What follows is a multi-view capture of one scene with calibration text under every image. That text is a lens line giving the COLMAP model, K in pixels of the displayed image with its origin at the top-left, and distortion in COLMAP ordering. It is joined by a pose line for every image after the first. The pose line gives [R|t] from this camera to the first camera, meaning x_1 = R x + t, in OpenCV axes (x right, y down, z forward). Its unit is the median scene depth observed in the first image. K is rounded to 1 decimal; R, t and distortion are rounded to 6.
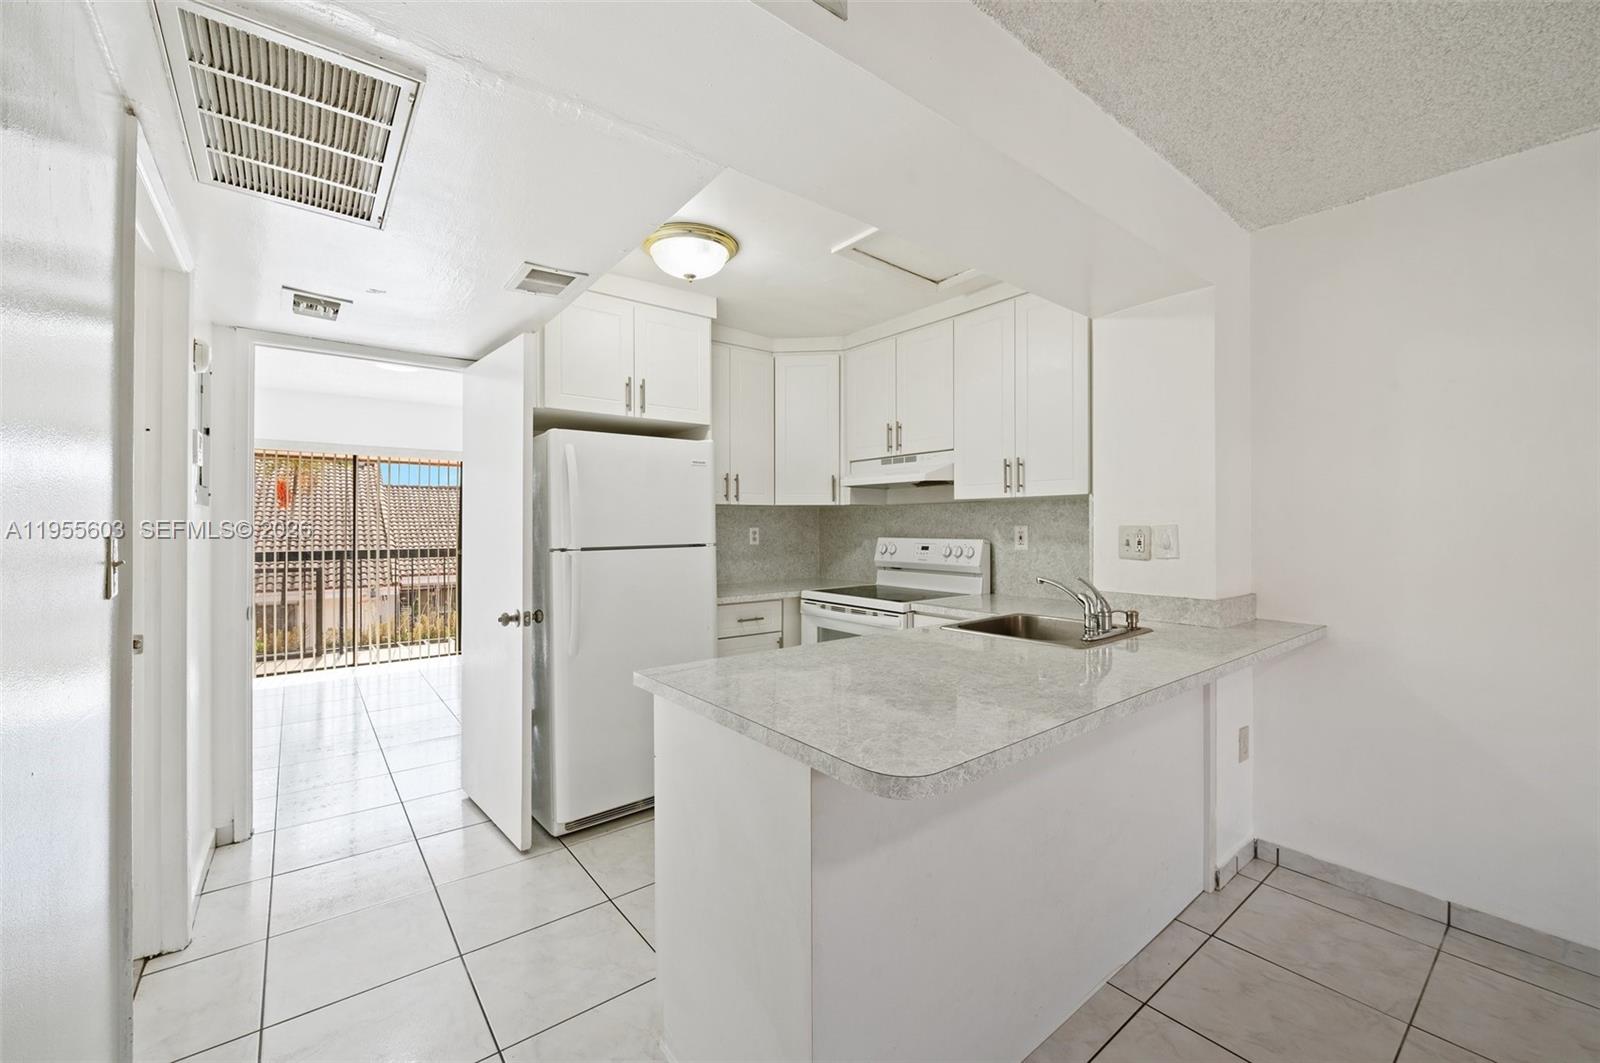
lens RADIAL K [[642.9, 0, 803.1], [0, 642.9, 523.8], [0, 0, 1]] dist [-0.000777, -0.000149]
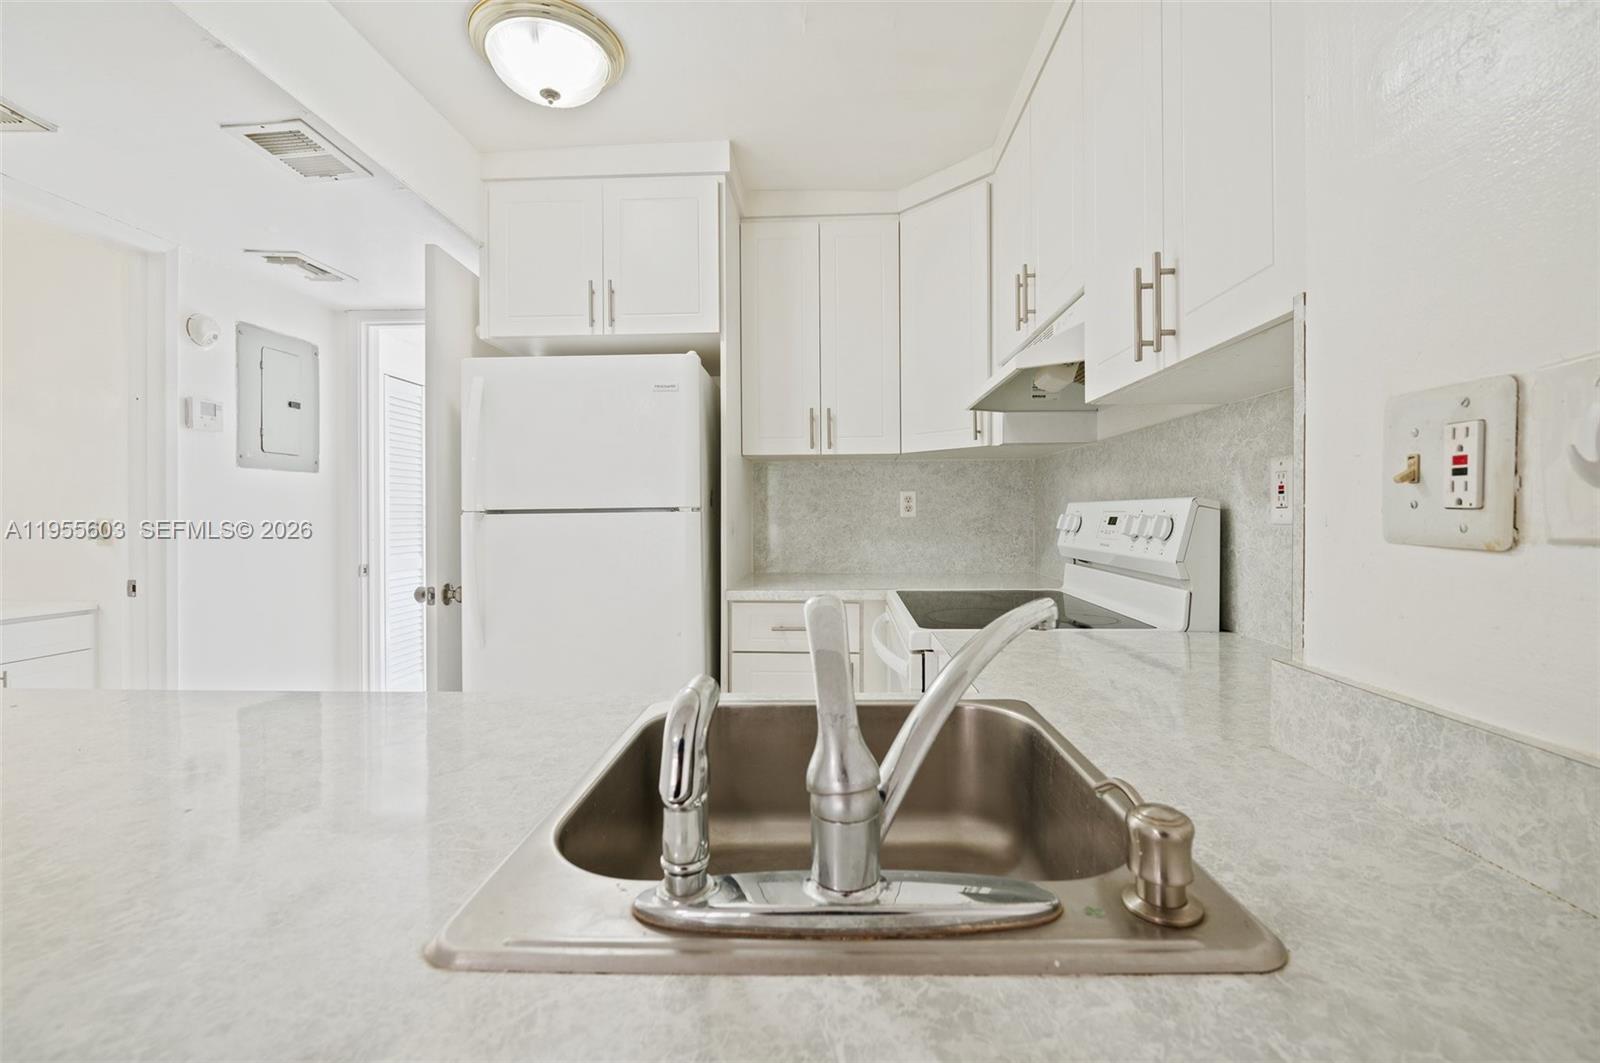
lens RADIAL K [[660.6, 0, 818.9], [0, 660.6, 519.9], [0, 0, 1]] dist [-0.011820, -0.000099]
pose [[0.762440, 0.005187, -0.647038, 0.372832], [0.004847, 0.999894, 0.013728, 0.032162], [0.647041, -0.013603, 0.762334, 0.528016]]
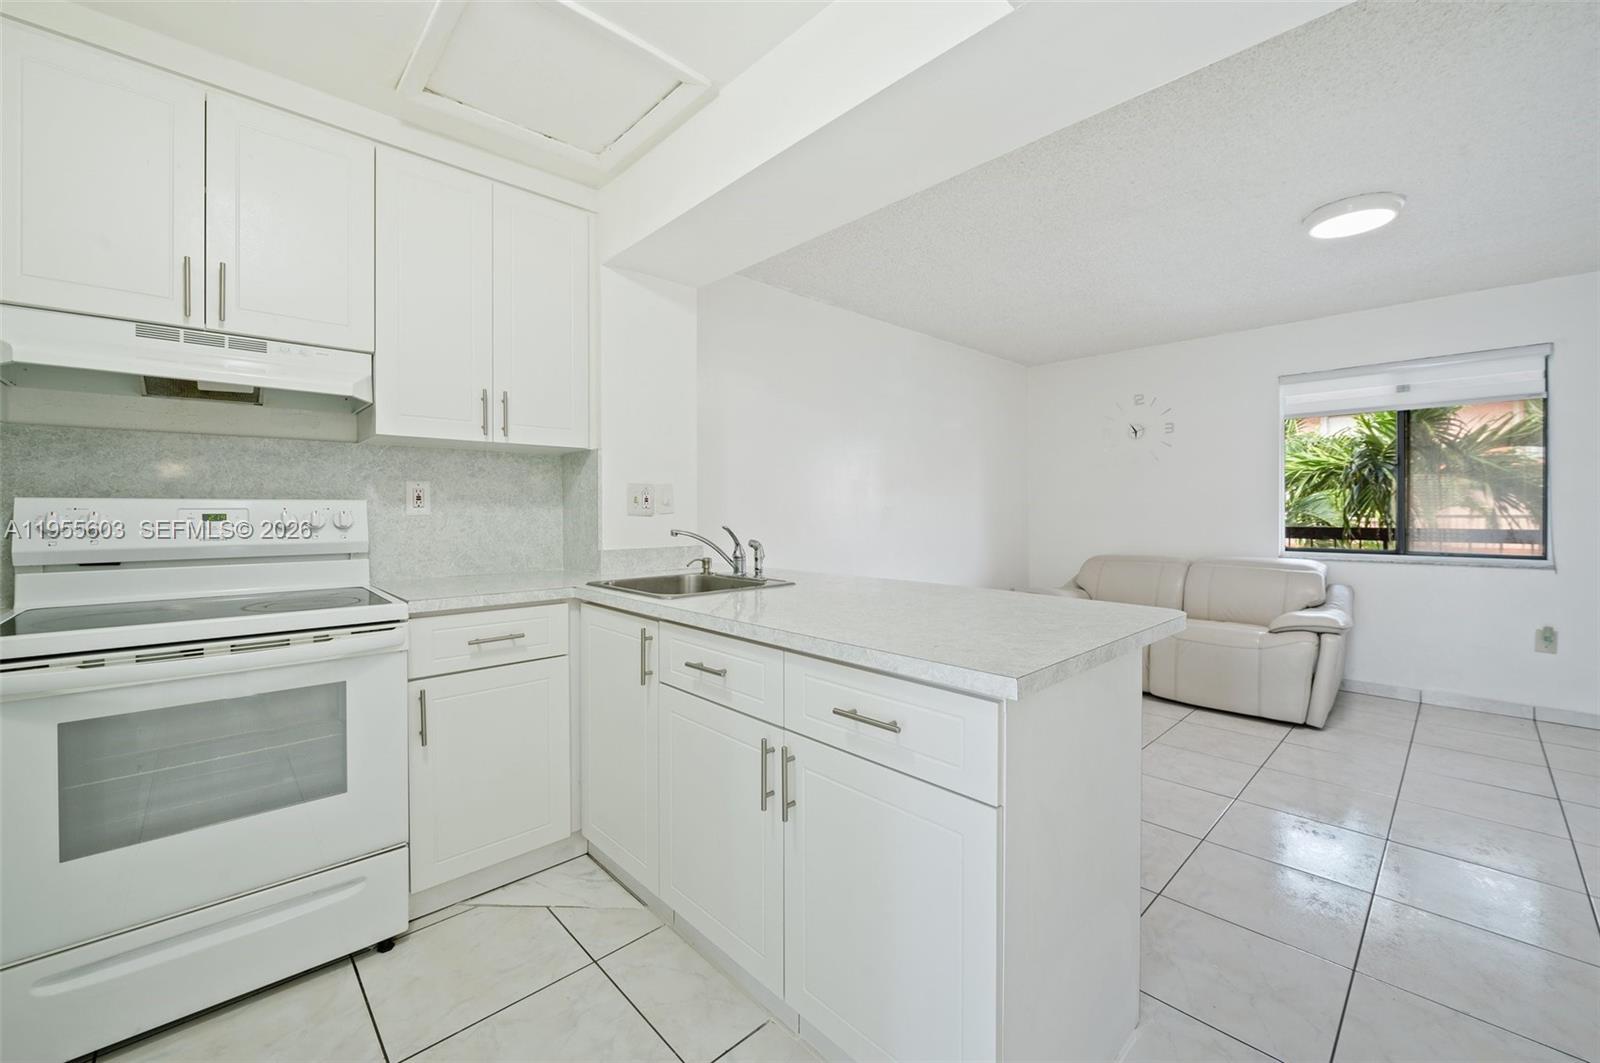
lens RADIAL K [[639.6, 0, 803.9], [0, 639.6, 512.6], [0, 0, 1]] dist [-0.000142, -0.000020]
pose [[-0.085432, -0.000690, 0.996344, -0.406477], [0.000932, 0.999999, 0.000773, 0.037399], [-0.996344, 0.000994, -0.085431, 0.617573]]
